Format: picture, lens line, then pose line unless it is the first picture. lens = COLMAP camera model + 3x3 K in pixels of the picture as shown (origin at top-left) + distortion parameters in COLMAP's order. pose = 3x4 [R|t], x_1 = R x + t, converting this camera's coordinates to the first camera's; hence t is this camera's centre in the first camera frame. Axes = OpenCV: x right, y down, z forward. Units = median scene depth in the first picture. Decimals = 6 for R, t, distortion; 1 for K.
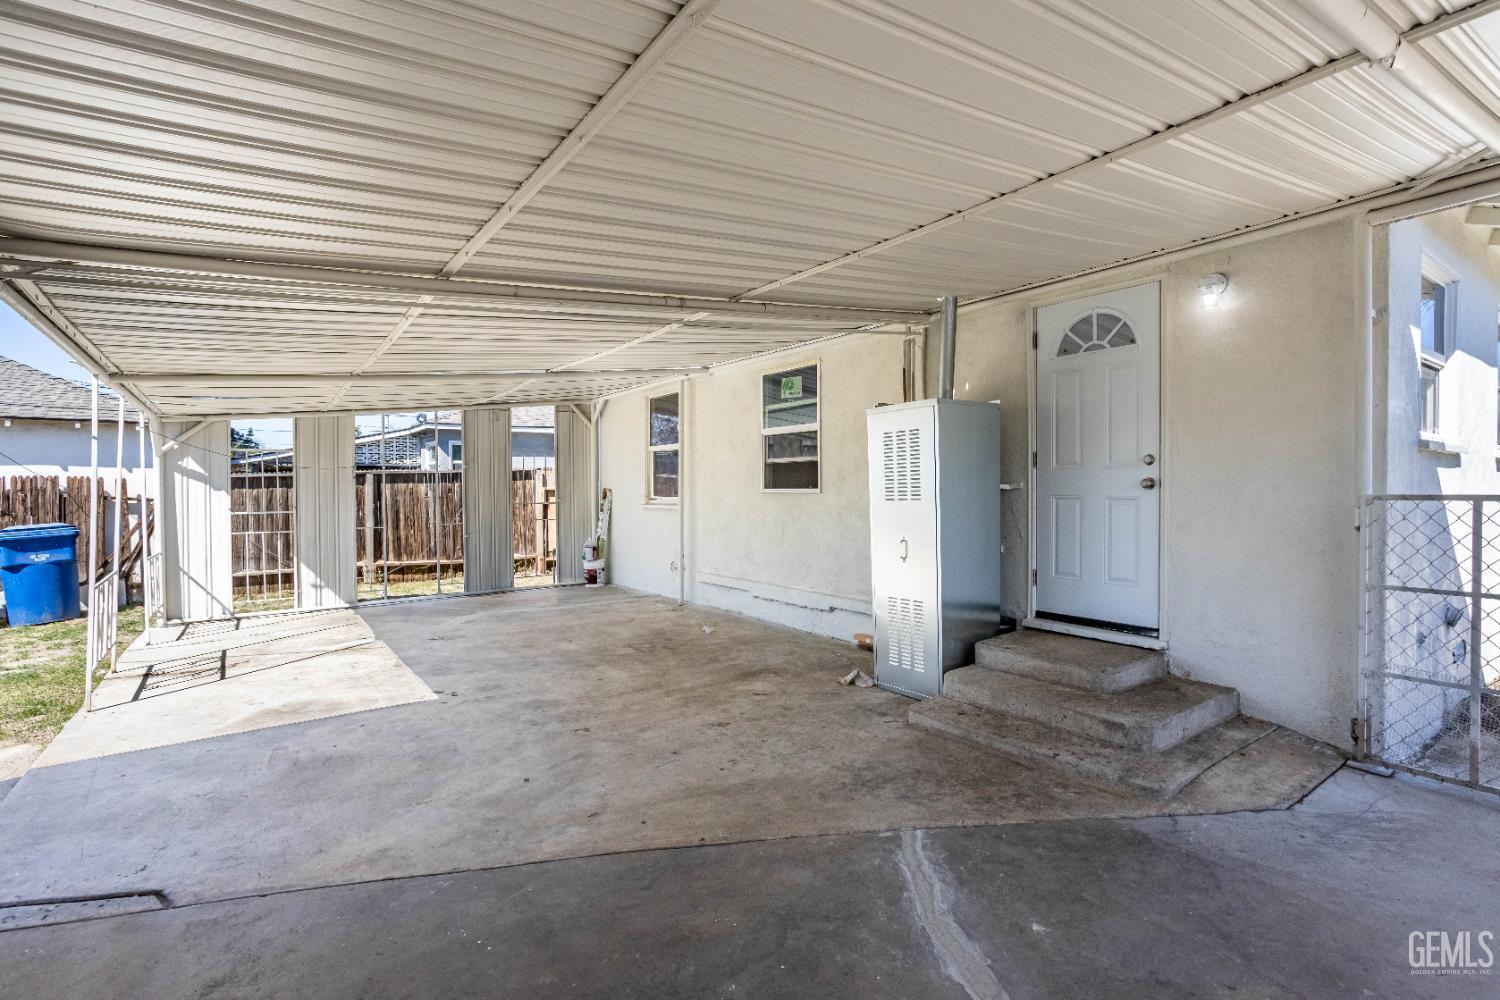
lens RADIAL K [[715.4, 0, 750.5], [0, 715.4, 496.8], [0, 0, 1]] dist [-0.018162, 0.003645]
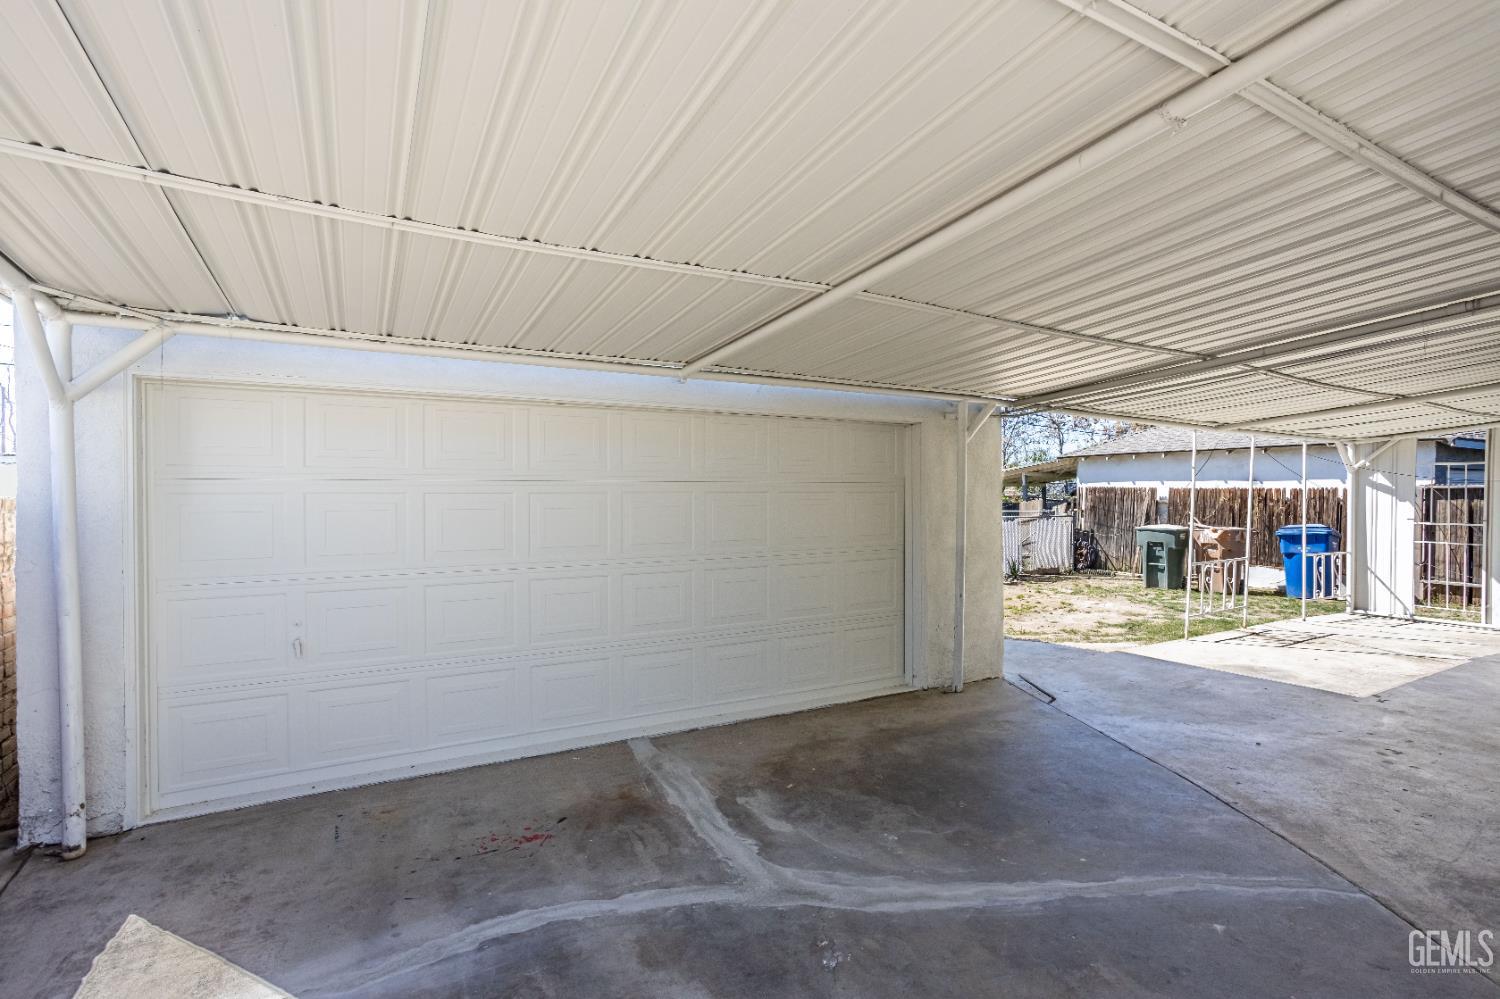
lens RADIAL K [[715.4, 0, 752.8], [0, 715.4, 500.8], [0, 0, 1]] dist [-0.018162, 0.003645]
pose [[-0.116998, 0.013576, -0.993039, 0.471359], [-0.011864, 0.999816, 0.015066, -0.015074], [0.993061, 0.013544, -0.116815, 0.125710]]
